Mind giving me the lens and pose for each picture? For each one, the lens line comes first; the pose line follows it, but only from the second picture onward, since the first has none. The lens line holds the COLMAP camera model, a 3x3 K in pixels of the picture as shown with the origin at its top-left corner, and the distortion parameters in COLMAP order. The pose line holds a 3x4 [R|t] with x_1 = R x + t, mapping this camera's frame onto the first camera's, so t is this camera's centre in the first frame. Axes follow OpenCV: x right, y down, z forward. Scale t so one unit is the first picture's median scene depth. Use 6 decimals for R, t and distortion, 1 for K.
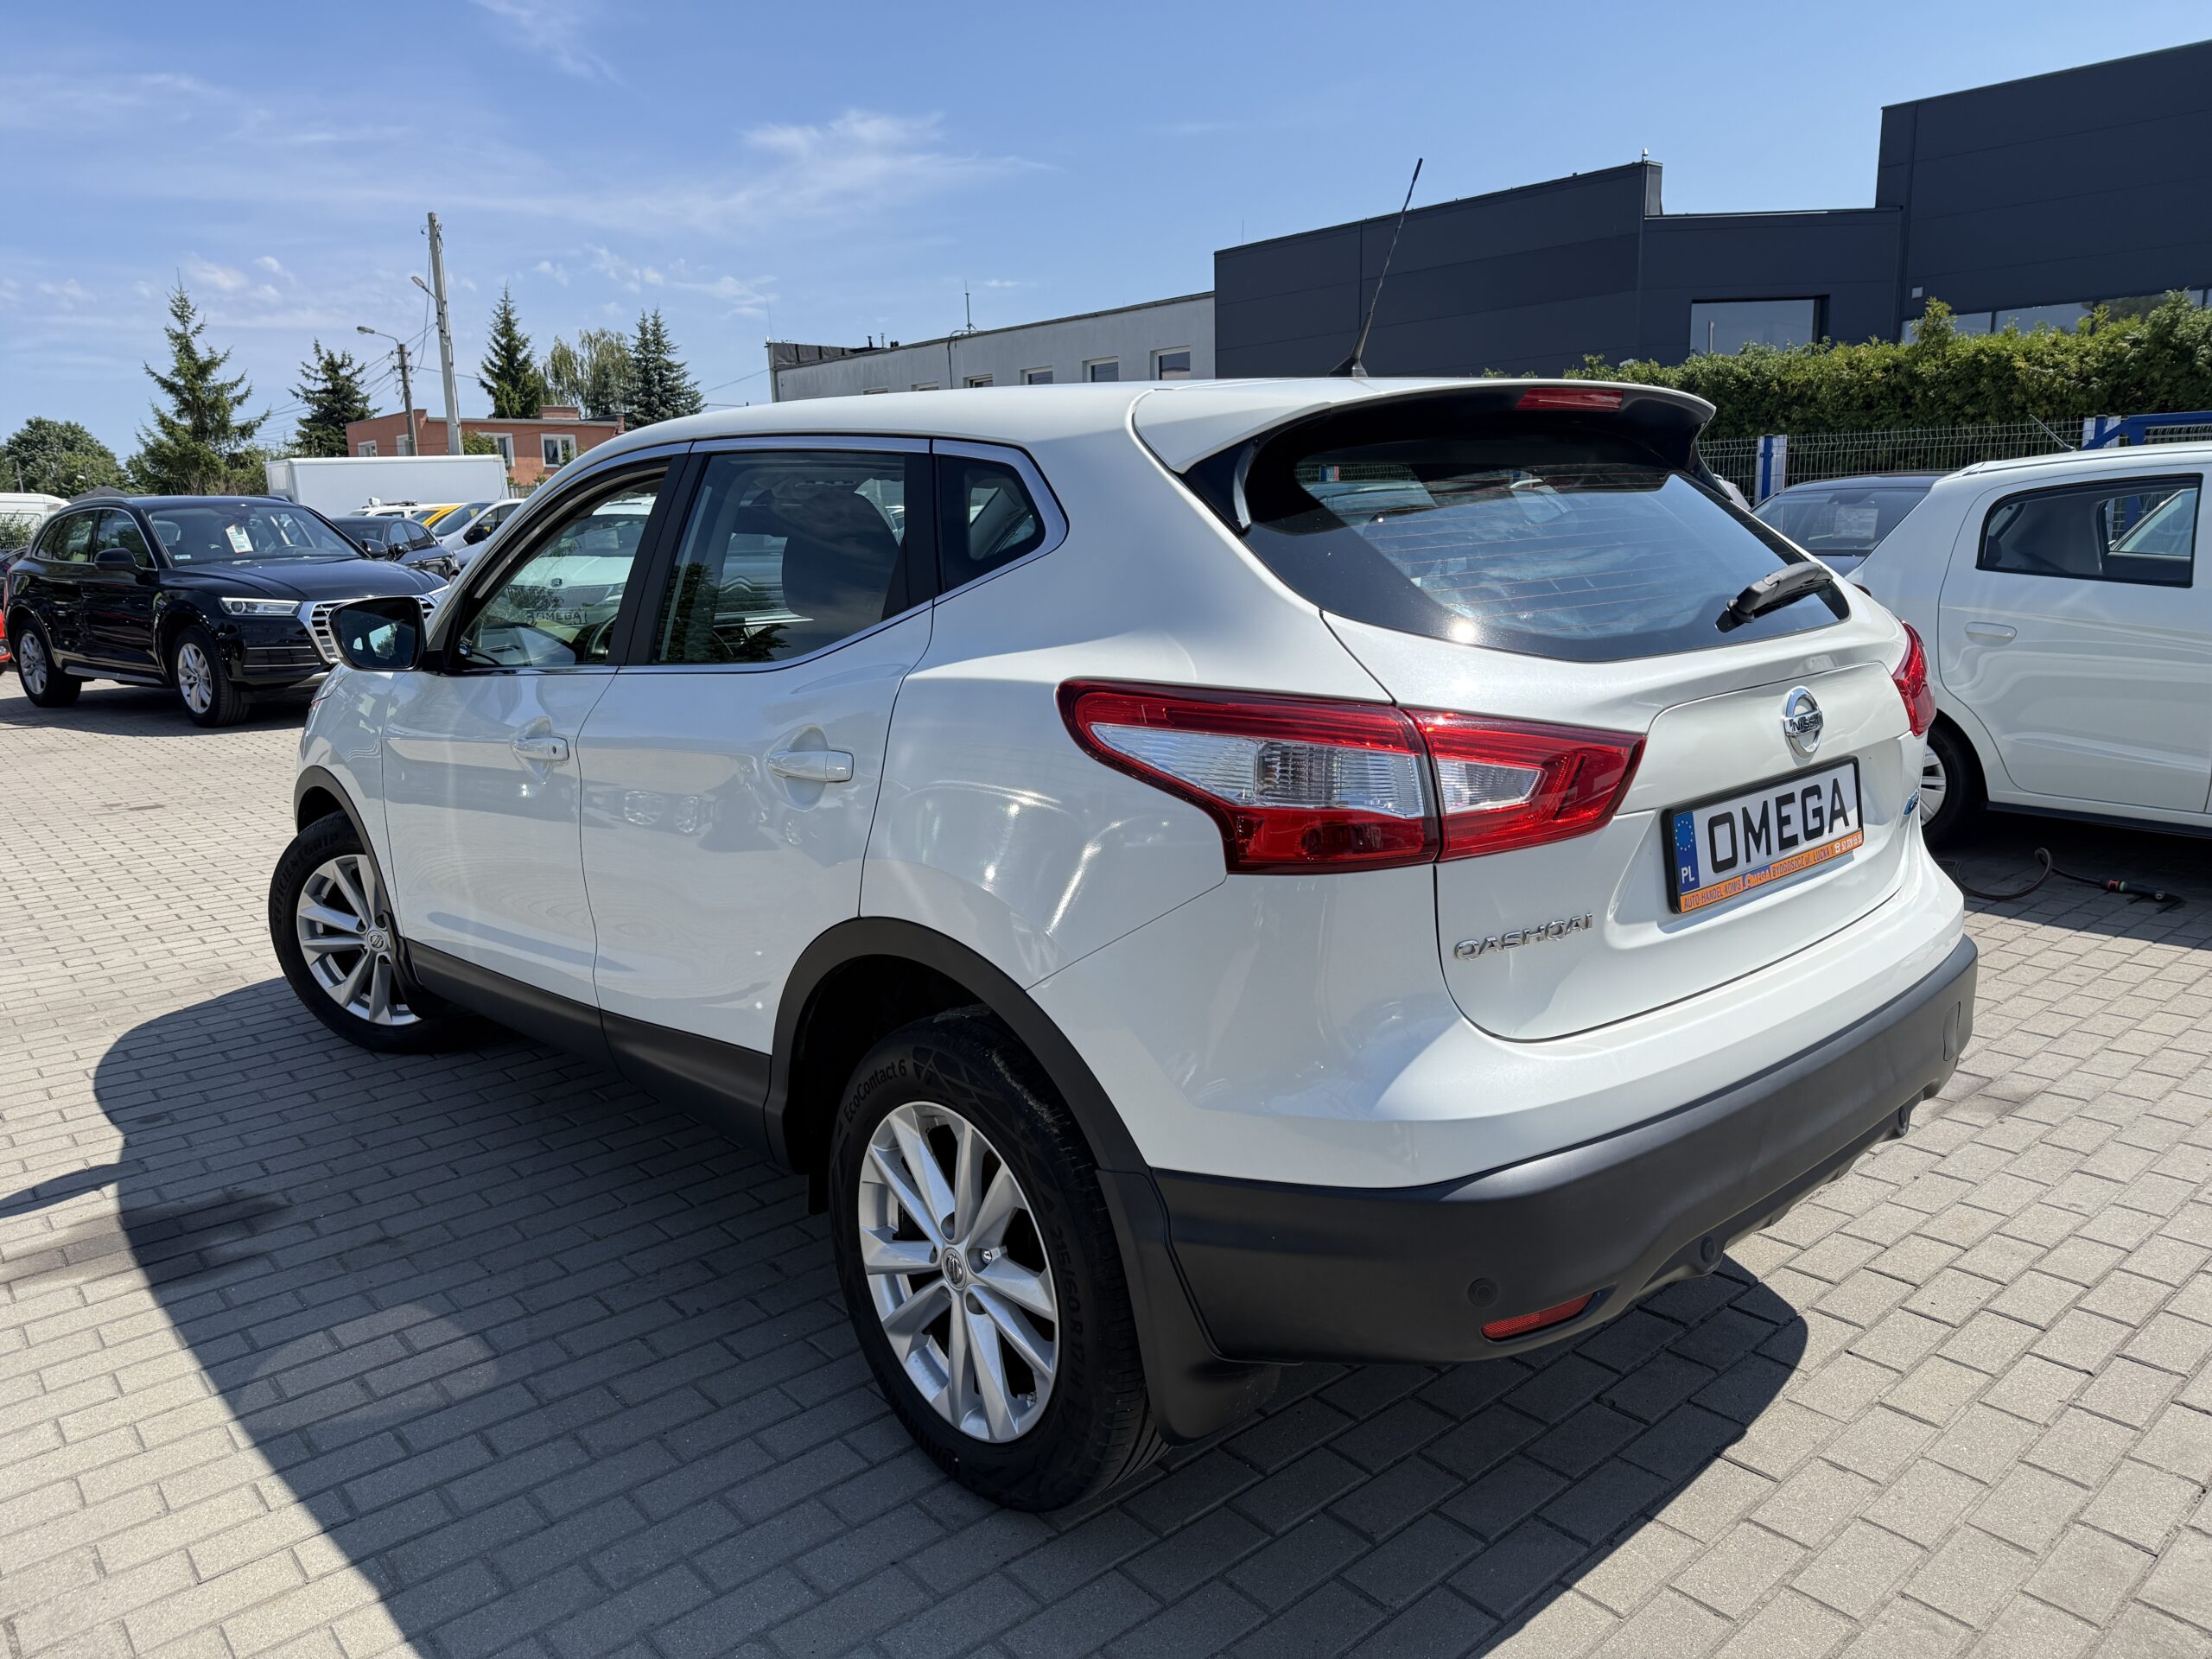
lens RADIAL K [[1560.1, 0, 1109.3], [0, 1560.1, 821.1], [0, 0, 1]] dist [0.009874, -0.005016]
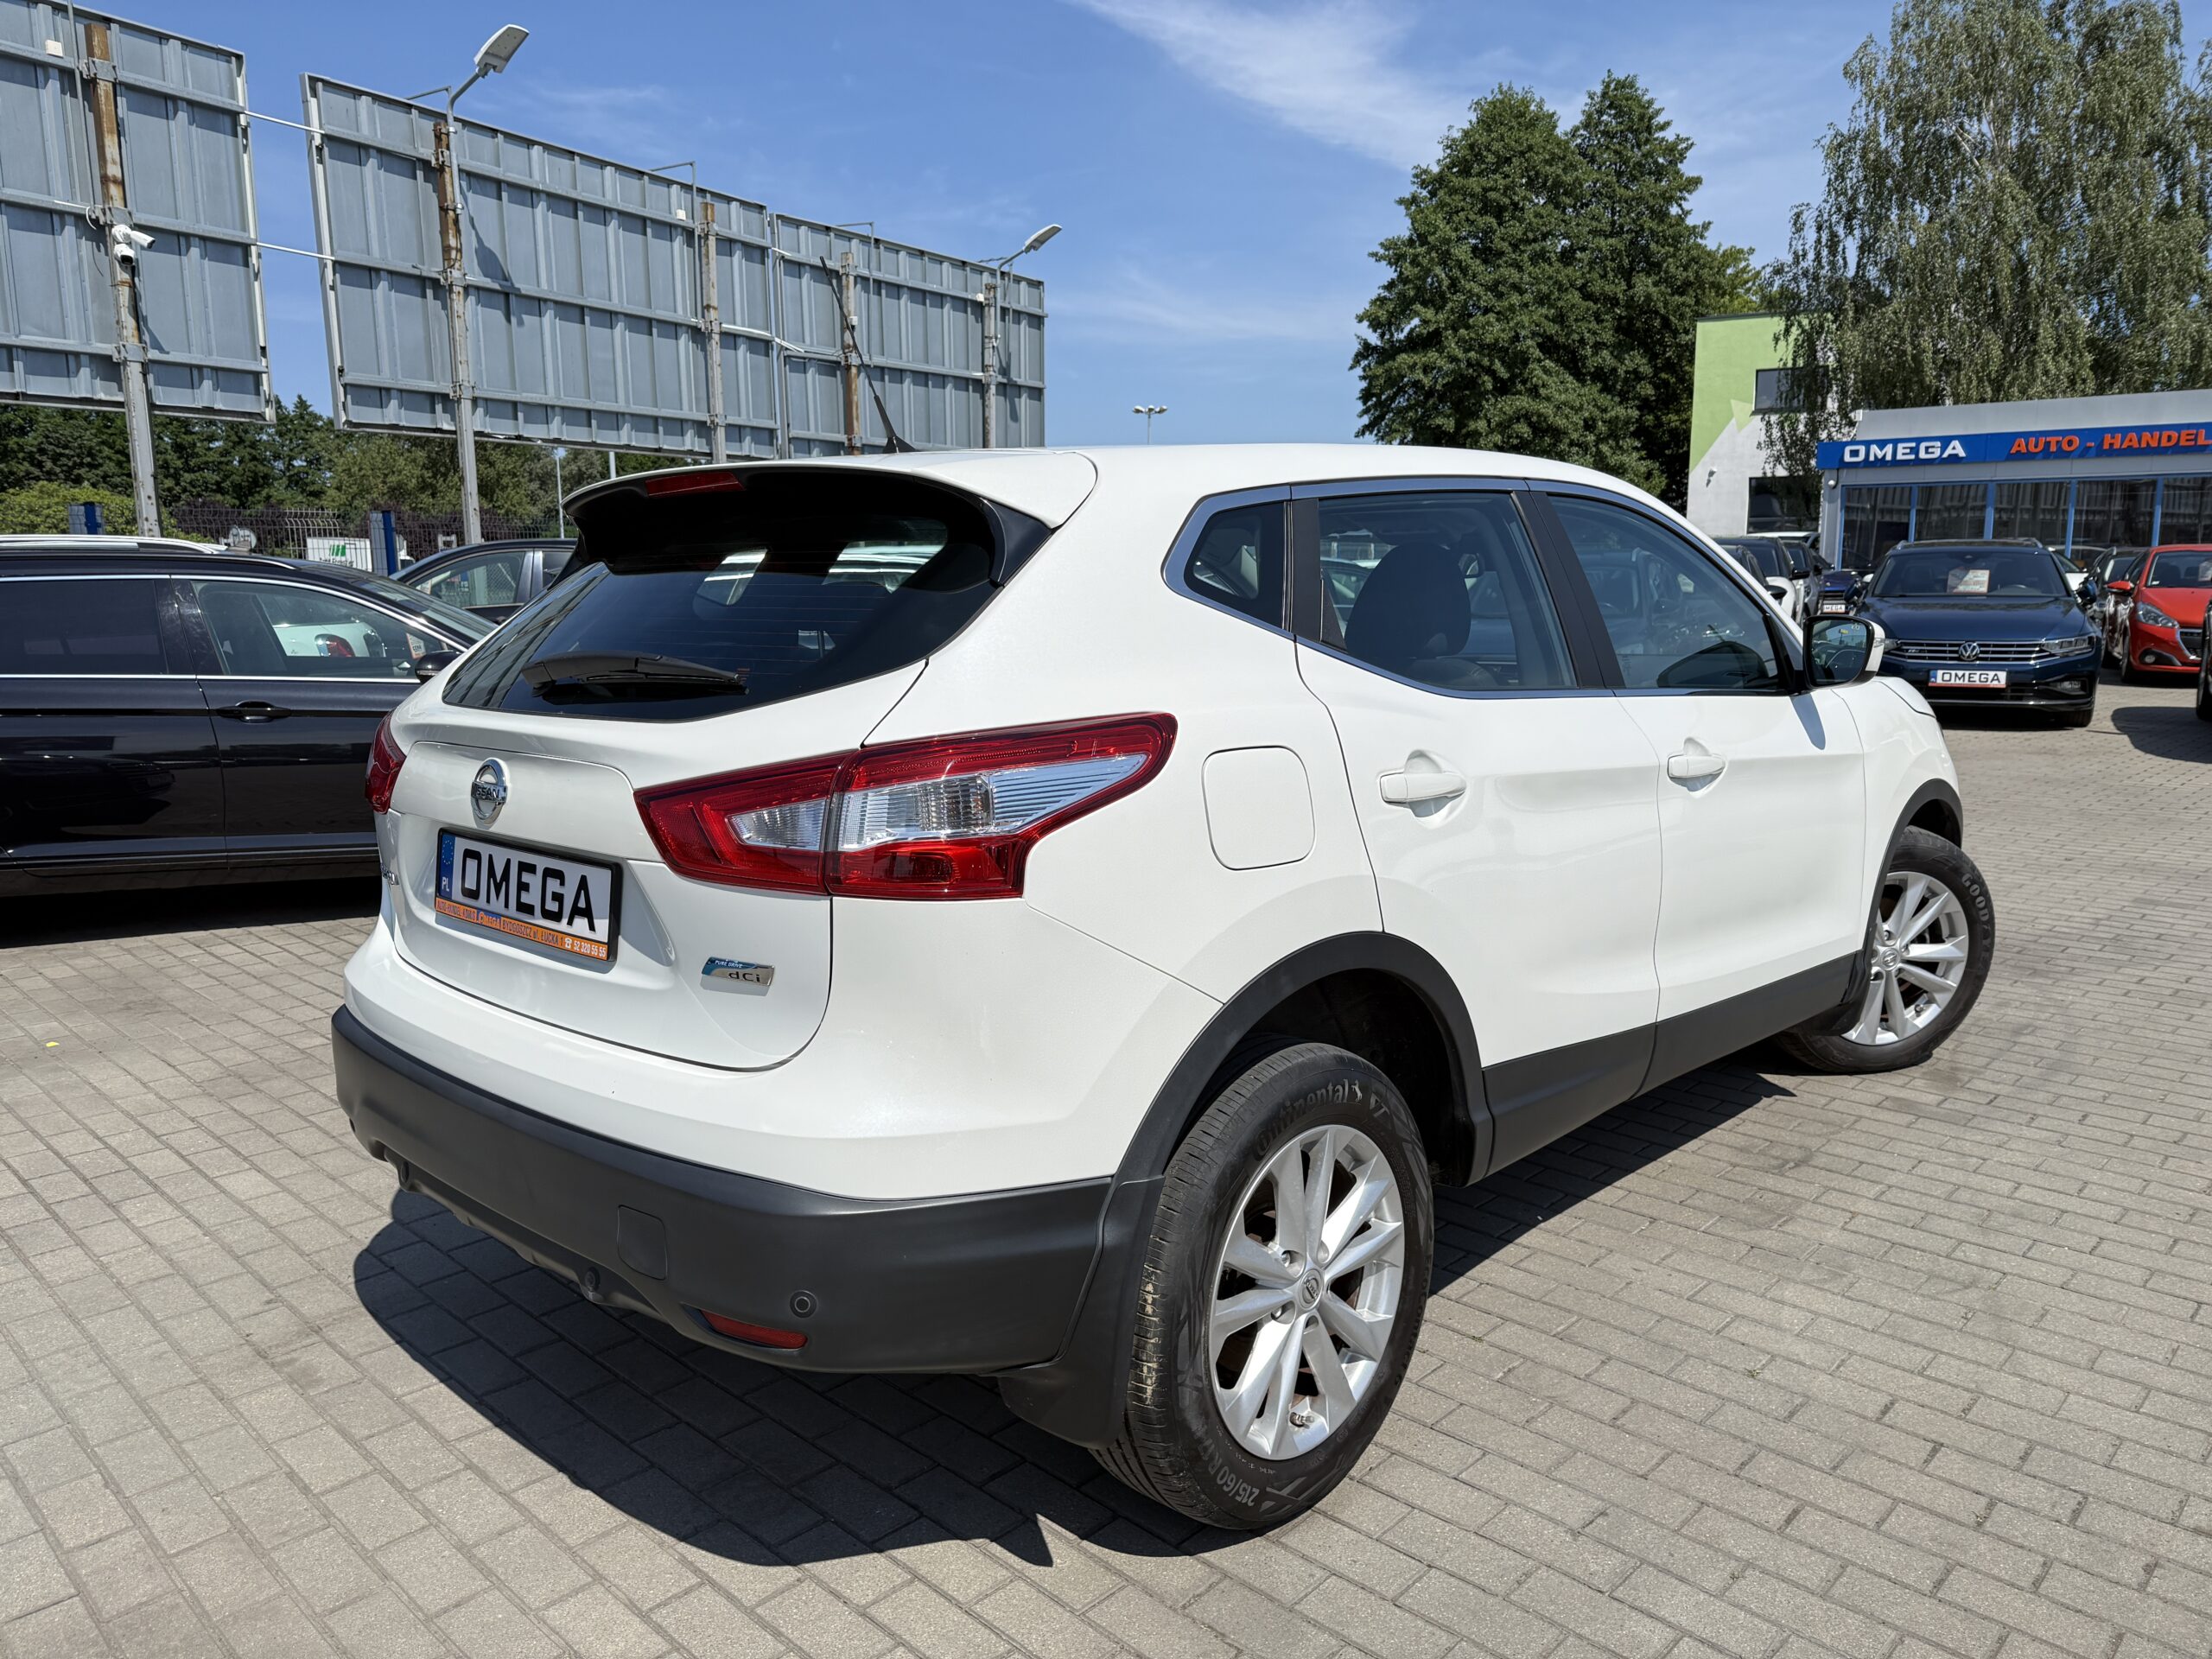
lens RADIAL K [[1558.0, 0, 1115.0], [0, 1558.0, 829.2], [0, 0, 1]] dist [0.032713, -0.042583]
pose [[0.092700, 0.189461, -0.977503, 1.142682], [-0.183355, 0.968189, 0.170268, -0.222209], [0.978666, 0.163446, 0.124489, 0.958117]]
